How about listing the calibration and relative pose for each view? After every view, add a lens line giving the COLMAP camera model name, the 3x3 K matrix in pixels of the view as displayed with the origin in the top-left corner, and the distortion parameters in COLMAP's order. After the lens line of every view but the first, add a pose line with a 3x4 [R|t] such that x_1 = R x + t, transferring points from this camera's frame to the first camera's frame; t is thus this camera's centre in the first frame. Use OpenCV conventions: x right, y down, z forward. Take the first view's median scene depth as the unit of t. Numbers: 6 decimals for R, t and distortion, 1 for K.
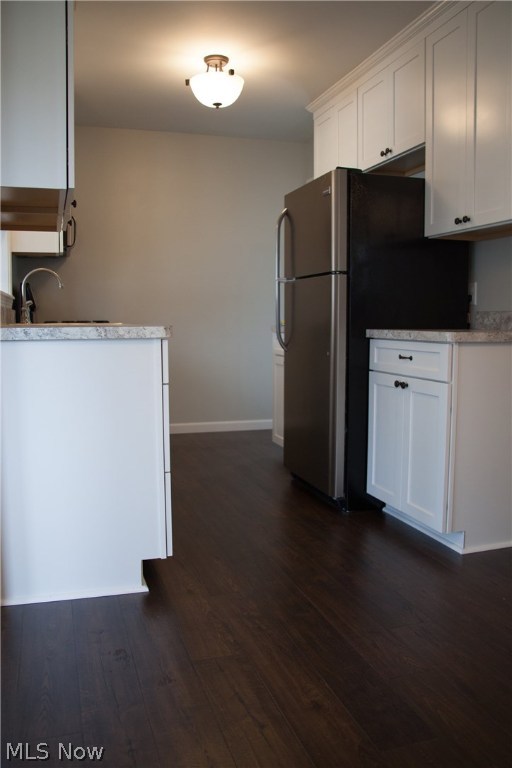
lens RADIAL K [[607.8, 0, 256.0], [0, 607.8, 384.0], [0, 0, 1]] dist [0.004623, -0.000360]
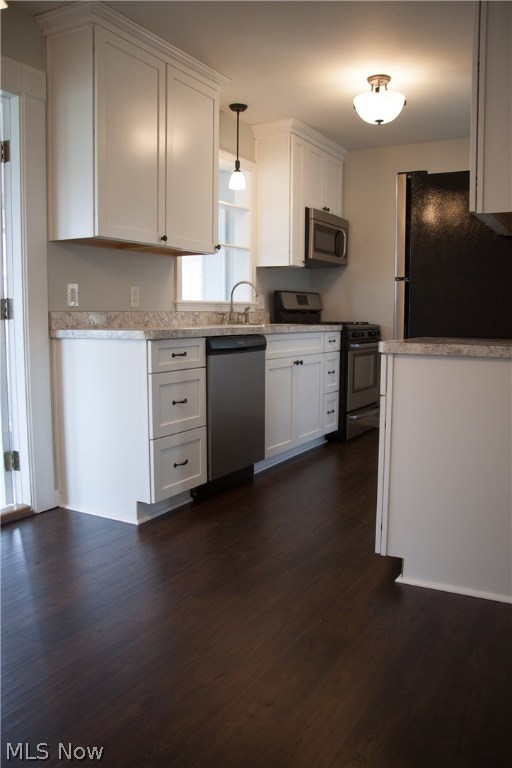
lens RADIAL K [[607.8, 0, 256.0], [0, 607.8, 384.0], [0, 0, 1]] dist [0.004623, -0.000360]
pose [[0.649443, 0.077675, -0.756432, 0.886992], [-0.089783, 0.995644, 0.025154, -0.027608], [0.755091, 0.051578, 0.653588, 0.258073]]
